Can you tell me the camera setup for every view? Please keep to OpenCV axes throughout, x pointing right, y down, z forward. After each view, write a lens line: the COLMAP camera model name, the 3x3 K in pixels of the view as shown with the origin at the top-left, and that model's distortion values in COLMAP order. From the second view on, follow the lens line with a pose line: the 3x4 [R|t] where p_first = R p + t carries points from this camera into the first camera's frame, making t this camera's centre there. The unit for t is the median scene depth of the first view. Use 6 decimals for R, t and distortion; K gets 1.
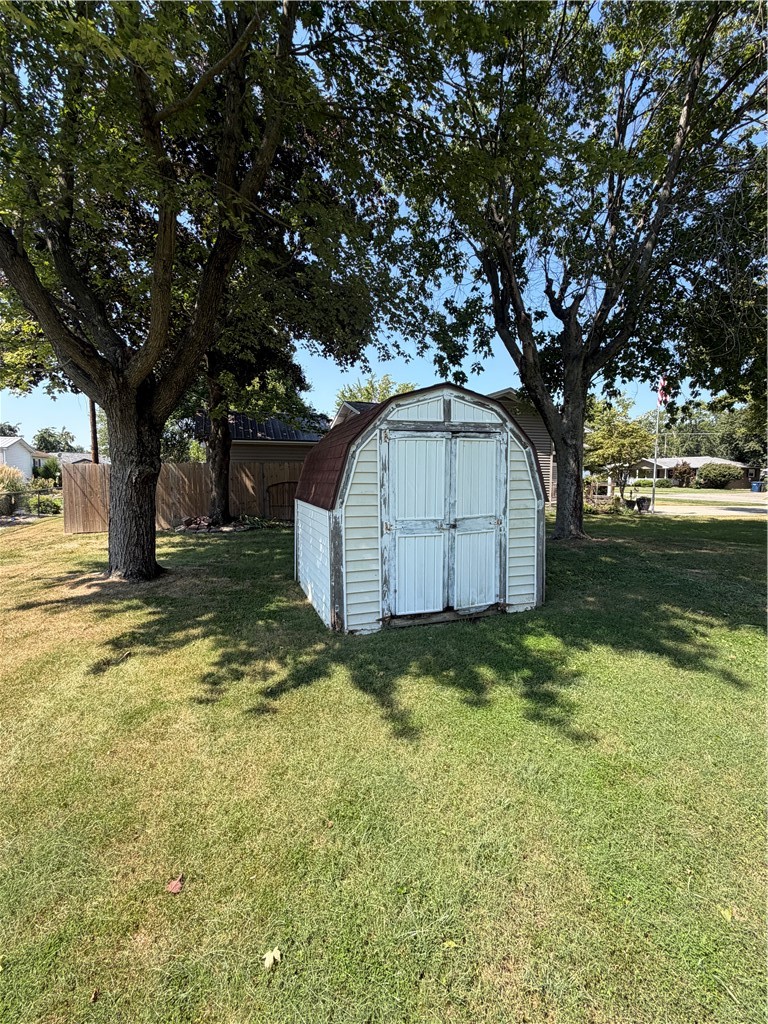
lens RADIAL K [[444.7, 0, 375.0], [0, 444.7, 515.4], [0, 0, 1]] dist [0.002838, 0.000584]
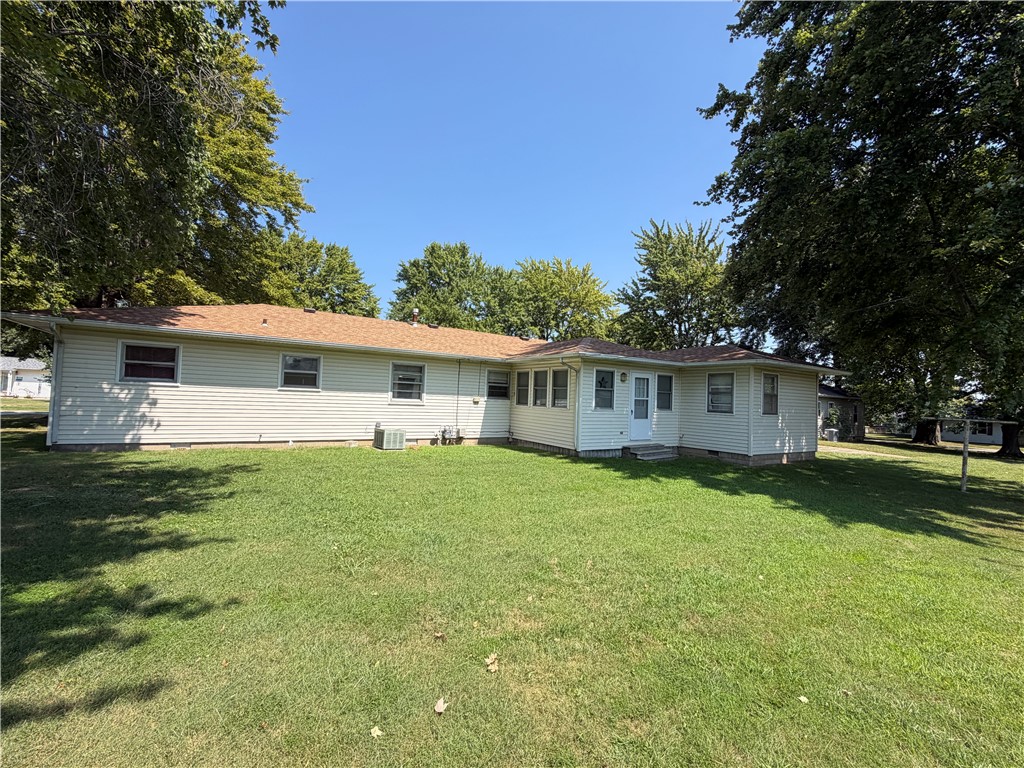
lens RADIAL K [[444.7, 0, 515.5], [0, 444.7, 390.2], [0, 0, 1]] dist [0.002838, 0.000584]
pose [[-0.230749, 0.015019, 0.972897, -0.284030], [0.039636, 0.999196, -0.006024, -0.024351], [-0.972206, 0.037172, -0.231159, 0.130676]]
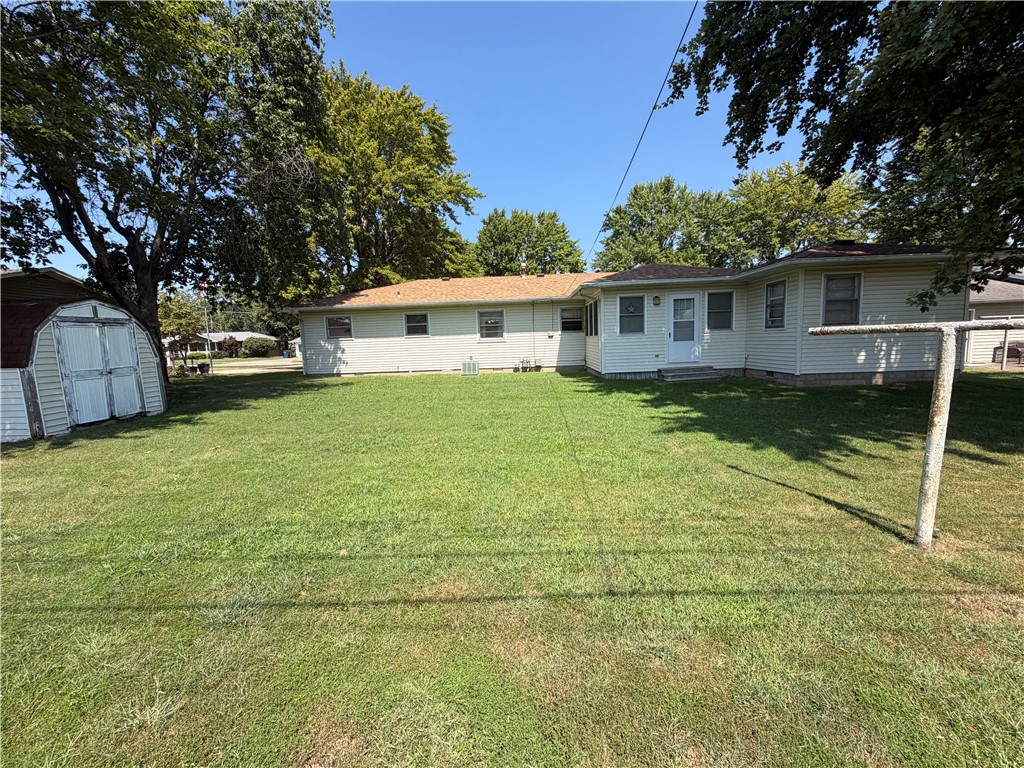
lens RADIAL K [[406.4, 0, 511.6], [0, 406.4, 388.0], [0, 0, 1]] dist [-0.003863, -0.000145]
pose [[0.358453, -0.115799, 0.926338, -0.400535], [0.108106, 0.990750, 0.082019, 0.065074], [-0.927267, 0.070743, 0.367656, -0.599027]]
